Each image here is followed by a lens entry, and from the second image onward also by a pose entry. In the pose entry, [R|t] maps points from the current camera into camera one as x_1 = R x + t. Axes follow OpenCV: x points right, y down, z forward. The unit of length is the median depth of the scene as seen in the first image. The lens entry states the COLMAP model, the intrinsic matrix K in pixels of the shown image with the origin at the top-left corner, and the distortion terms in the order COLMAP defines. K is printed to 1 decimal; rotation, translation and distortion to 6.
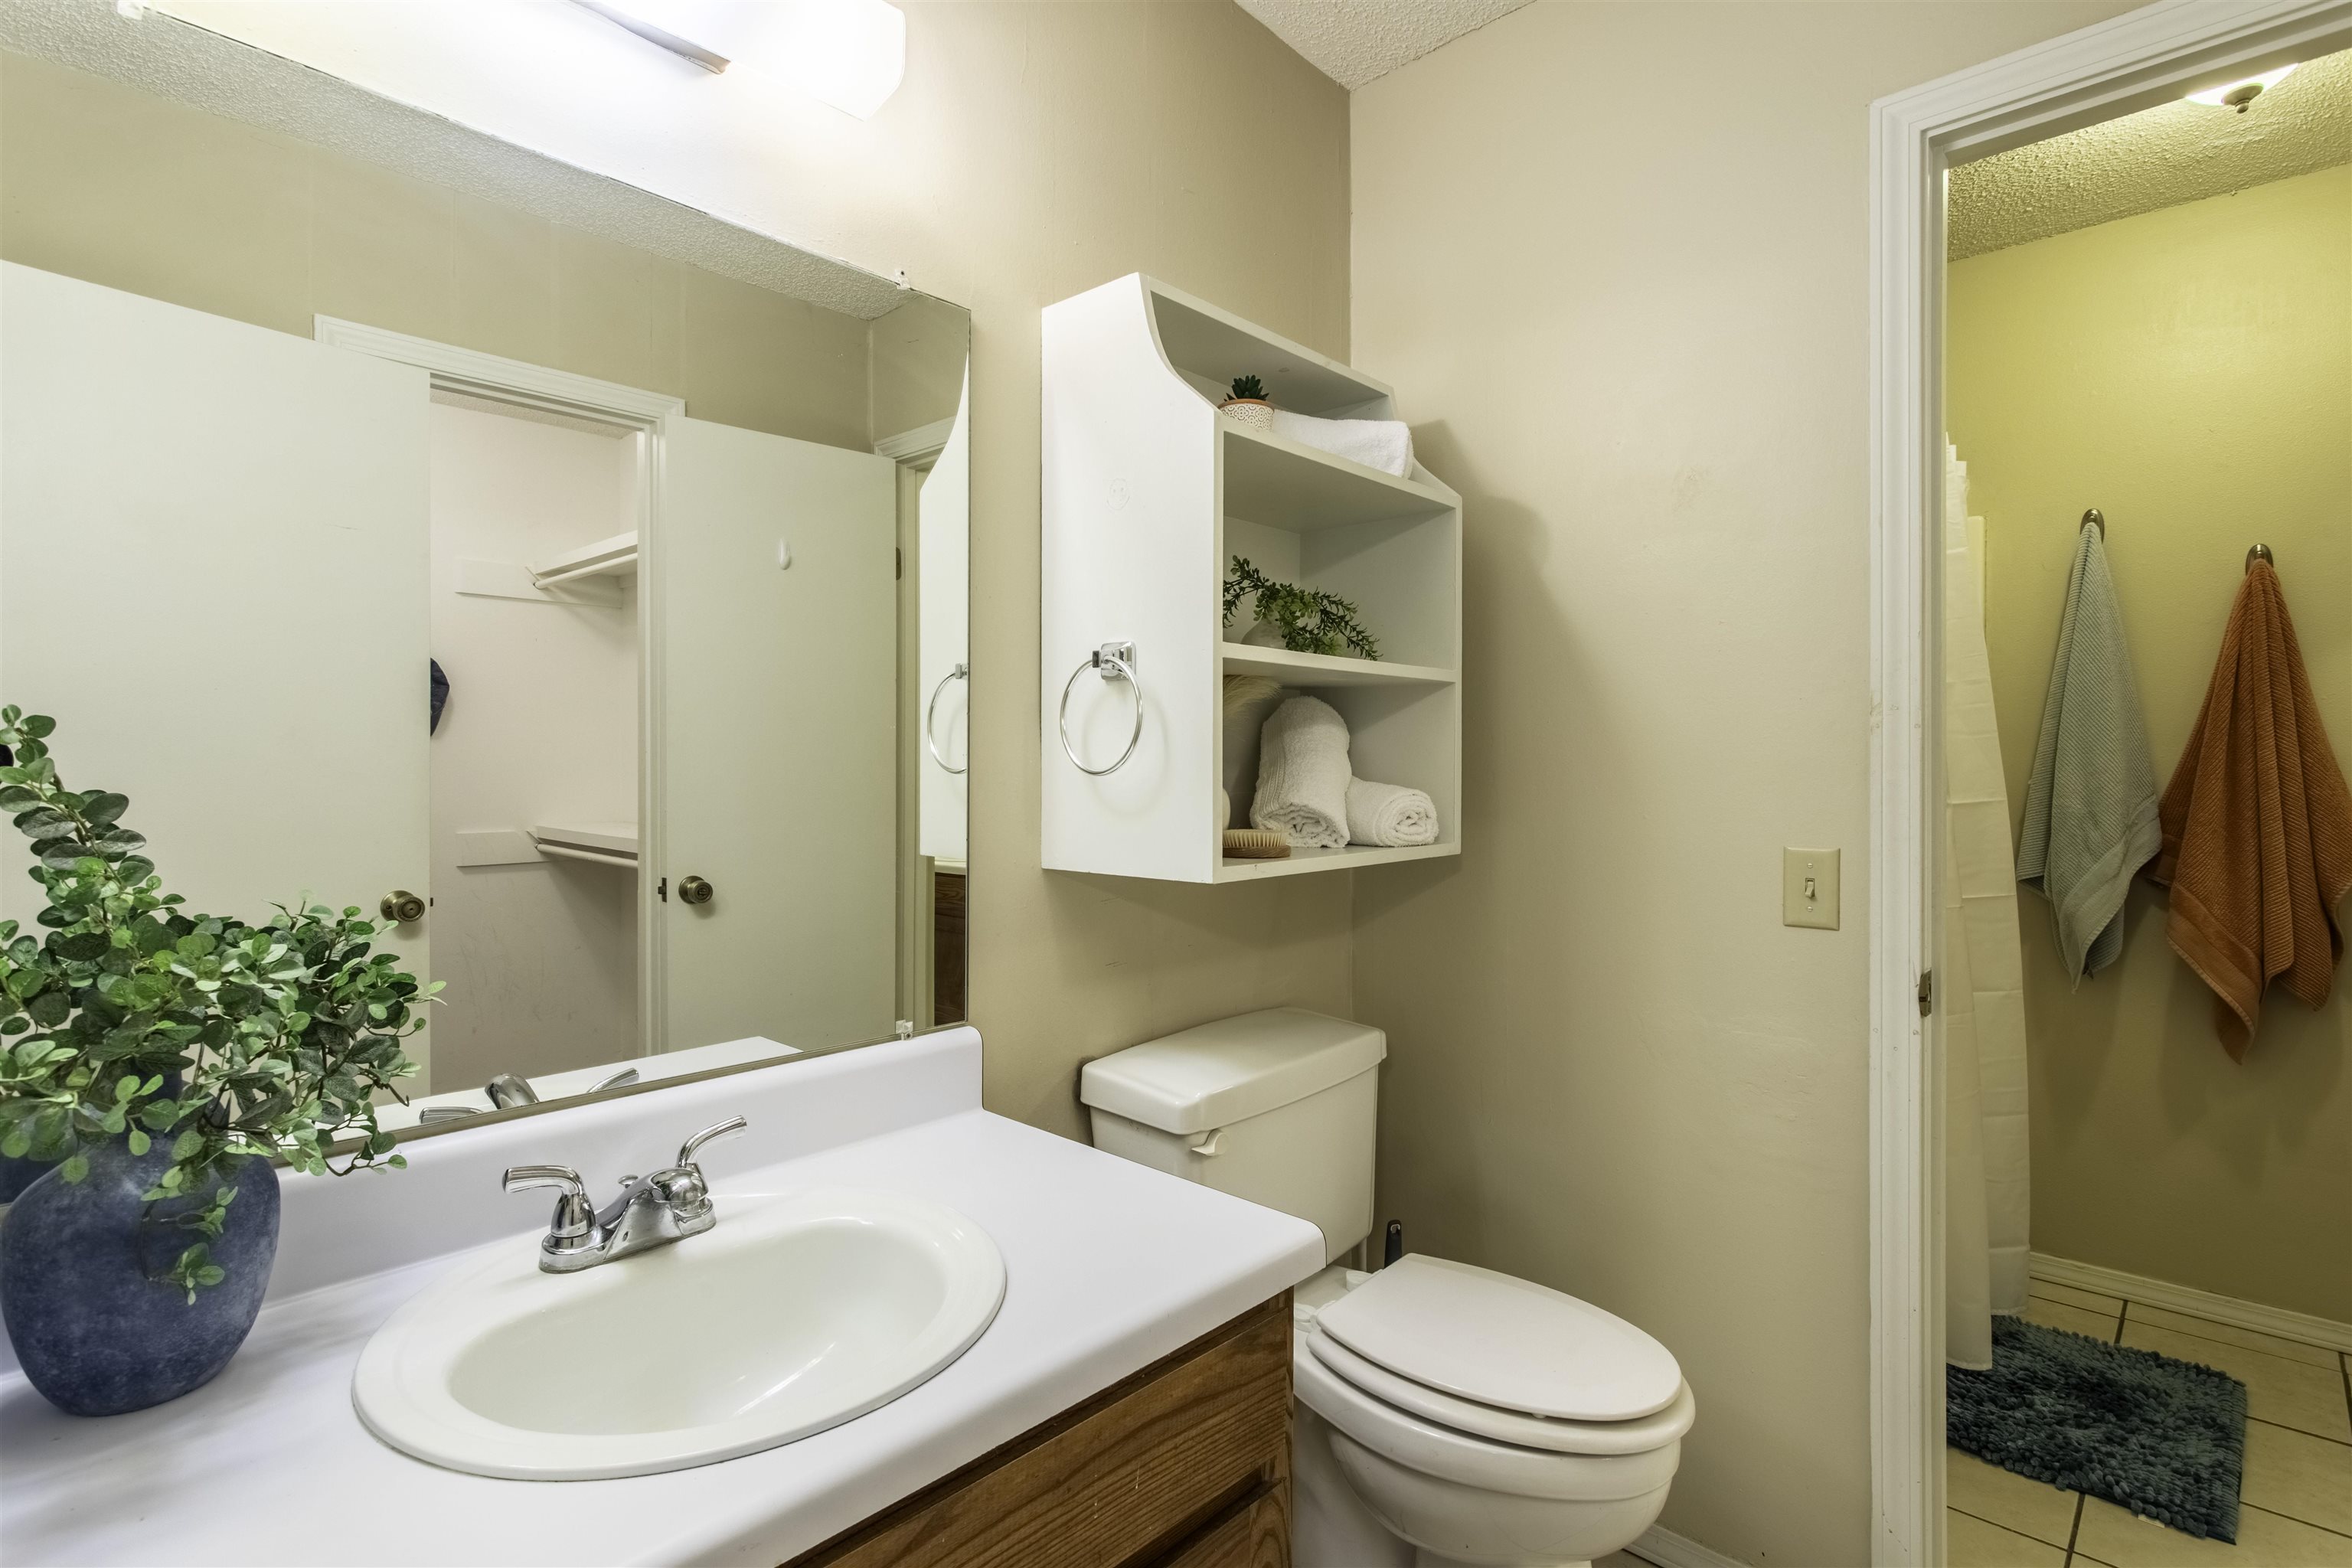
lens RADIAL K [[1130.8, 0, 1183.0], [0, 1130.8, 786.6], [0, 0, 1]] dist [0.002282, 0.000930]
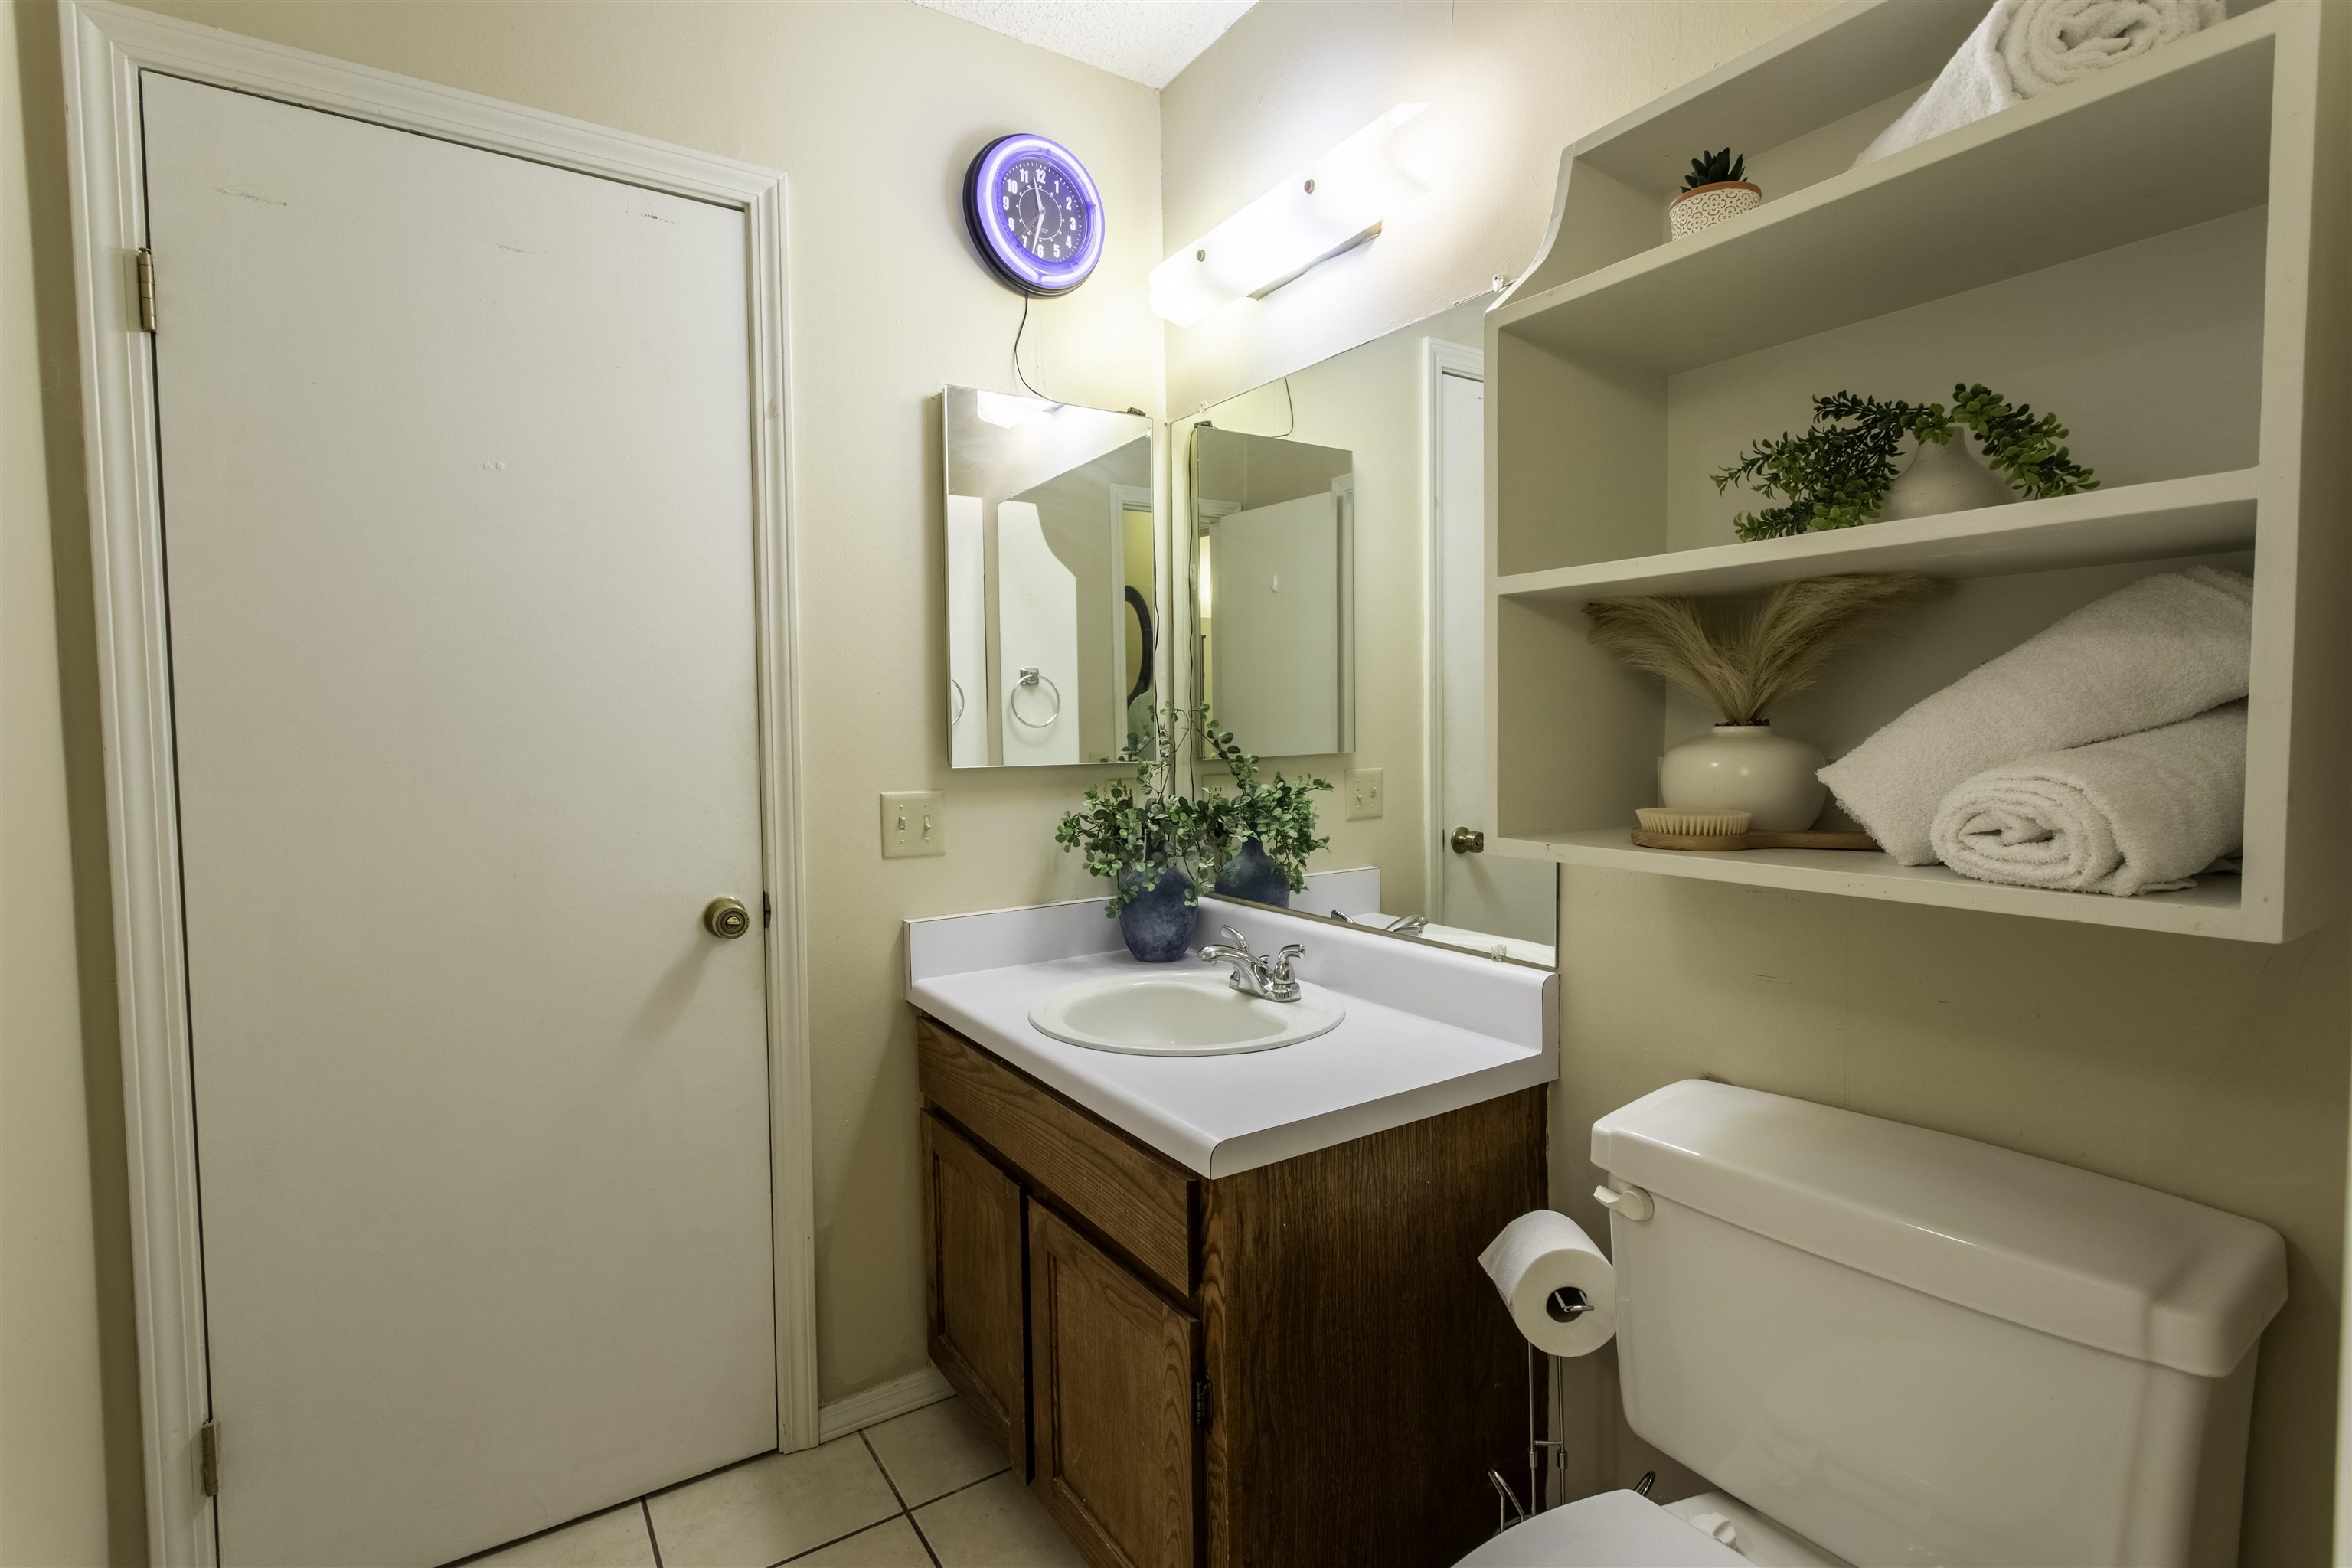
lens RADIAL K [[1130.8, 0, 1162.5], [0, 1130.8, 771.4], [0, 0, 1]] dist [0.002282, 0.000930]
pose [[-0.251448, 0.055325, -0.966288, 1.017718], [0.008556, 0.998453, 0.054940, -0.036193], [0.967833, 0.005547, -0.251532, 1.046626]]
